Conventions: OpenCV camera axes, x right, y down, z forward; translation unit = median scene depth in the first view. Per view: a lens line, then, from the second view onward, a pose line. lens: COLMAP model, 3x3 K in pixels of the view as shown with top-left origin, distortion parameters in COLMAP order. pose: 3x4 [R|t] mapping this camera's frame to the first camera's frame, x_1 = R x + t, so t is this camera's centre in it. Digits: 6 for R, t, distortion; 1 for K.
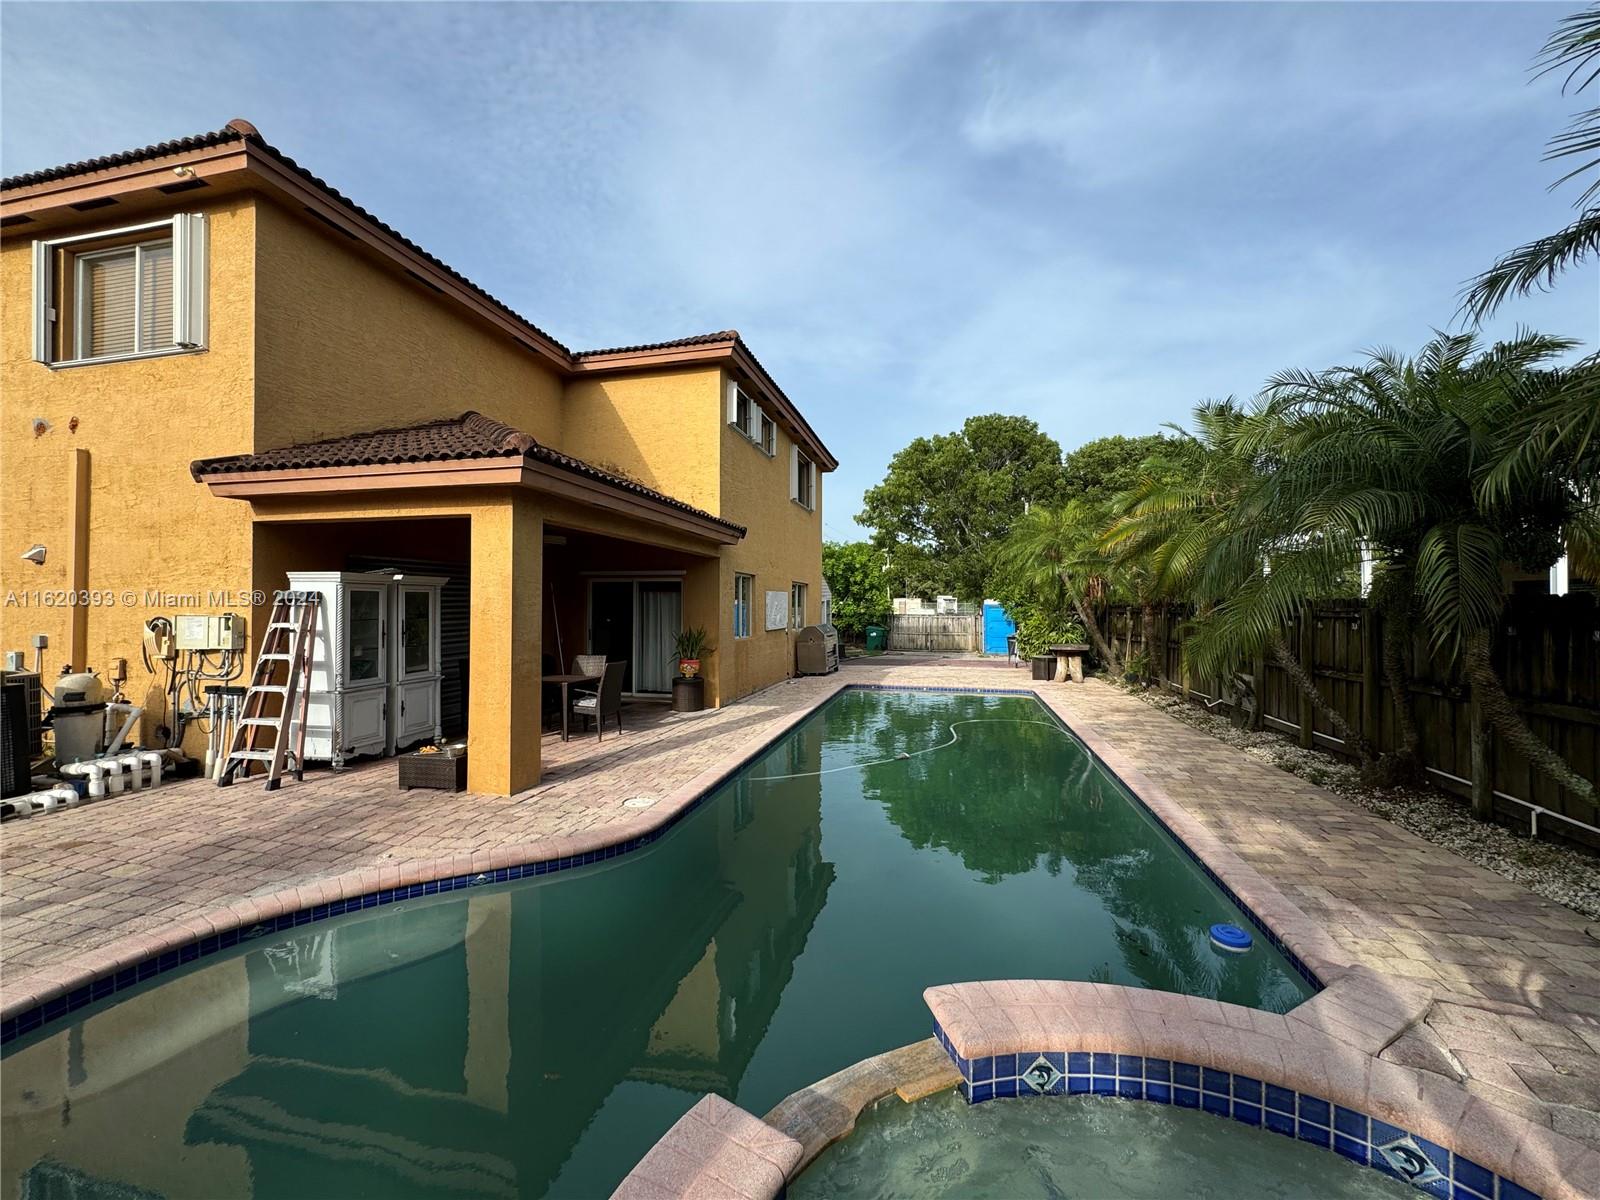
lens RADIAL K [[636.9, 0, 802.5], [0, 636.9, 604.9], [0, 0, 1]] dist [-0.001107, 0.000255]
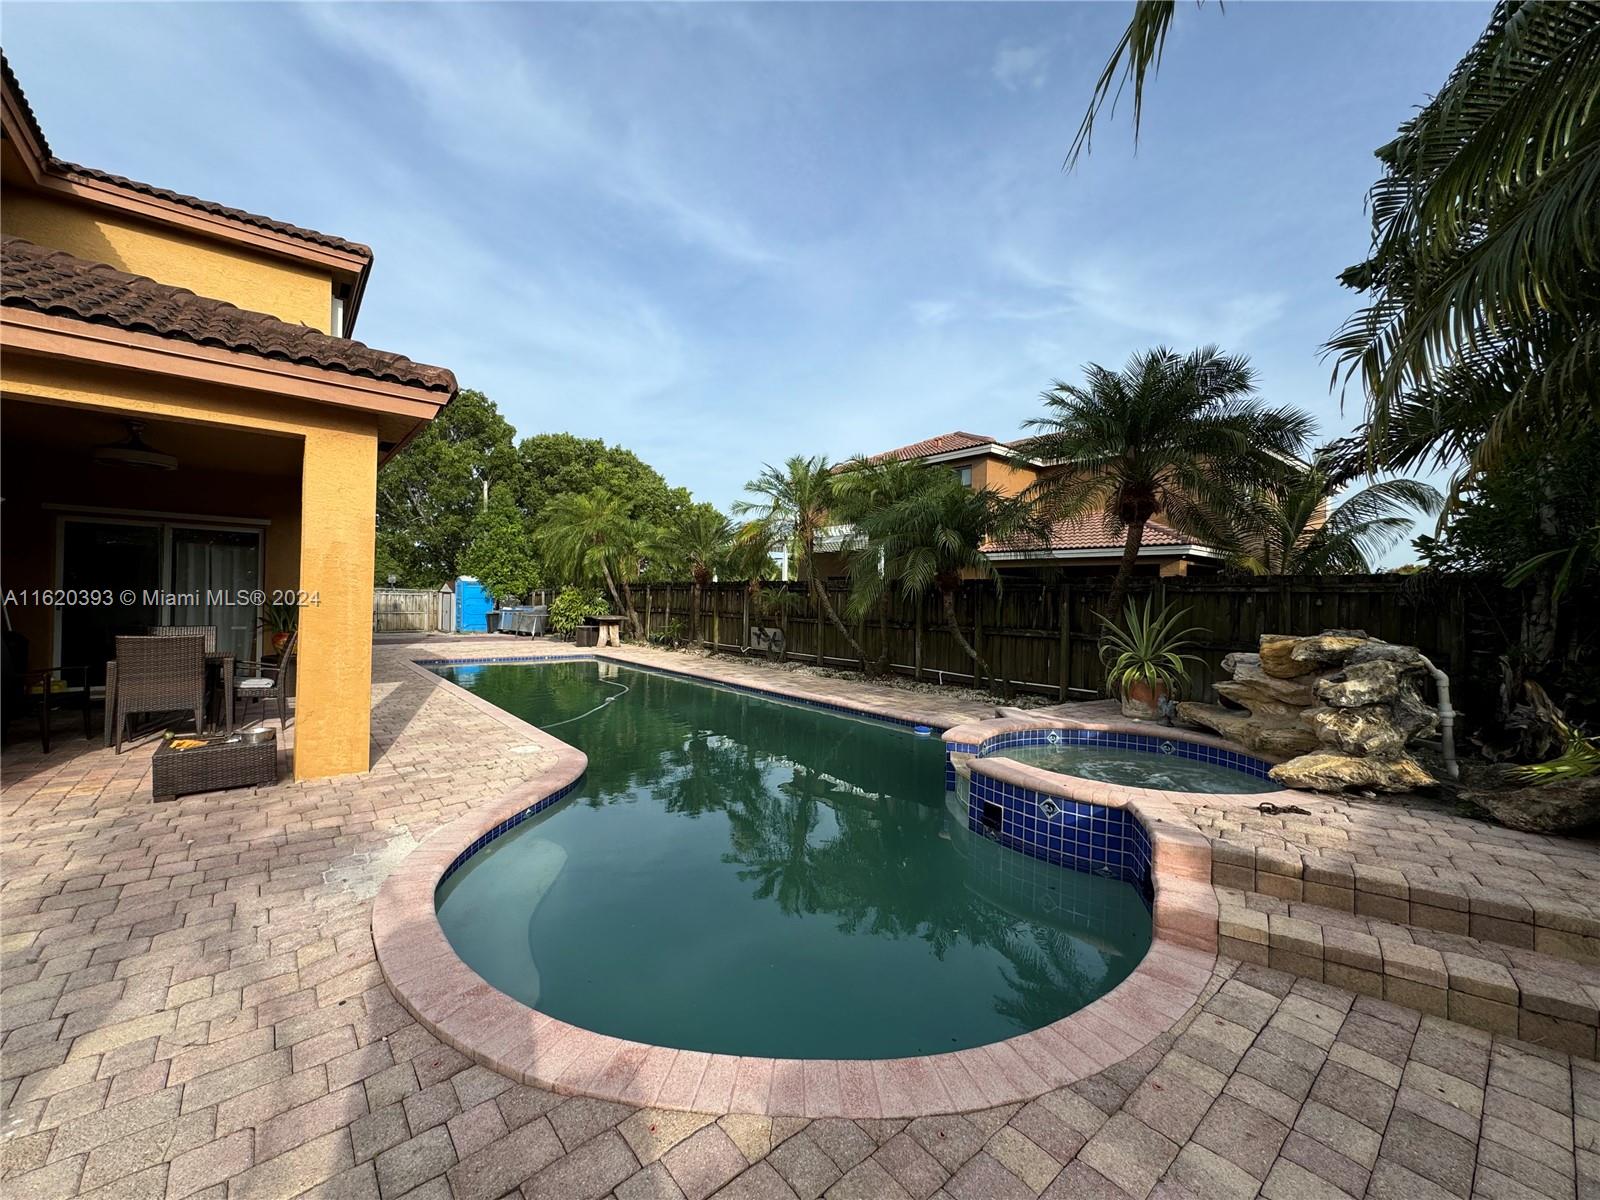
lens RADIAL K [[636.9, 0, 799.8], [0, 636.9, 597.0], [0, 0, 1]] dist [-0.001107, 0.000255]
pose [[0.600020, 0.014583, 0.799852, -0.429957], [-0.024832, 0.999692, 0.000402, 0.025286], [-0.799599, -0.020103, 0.600197, 0.008919]]
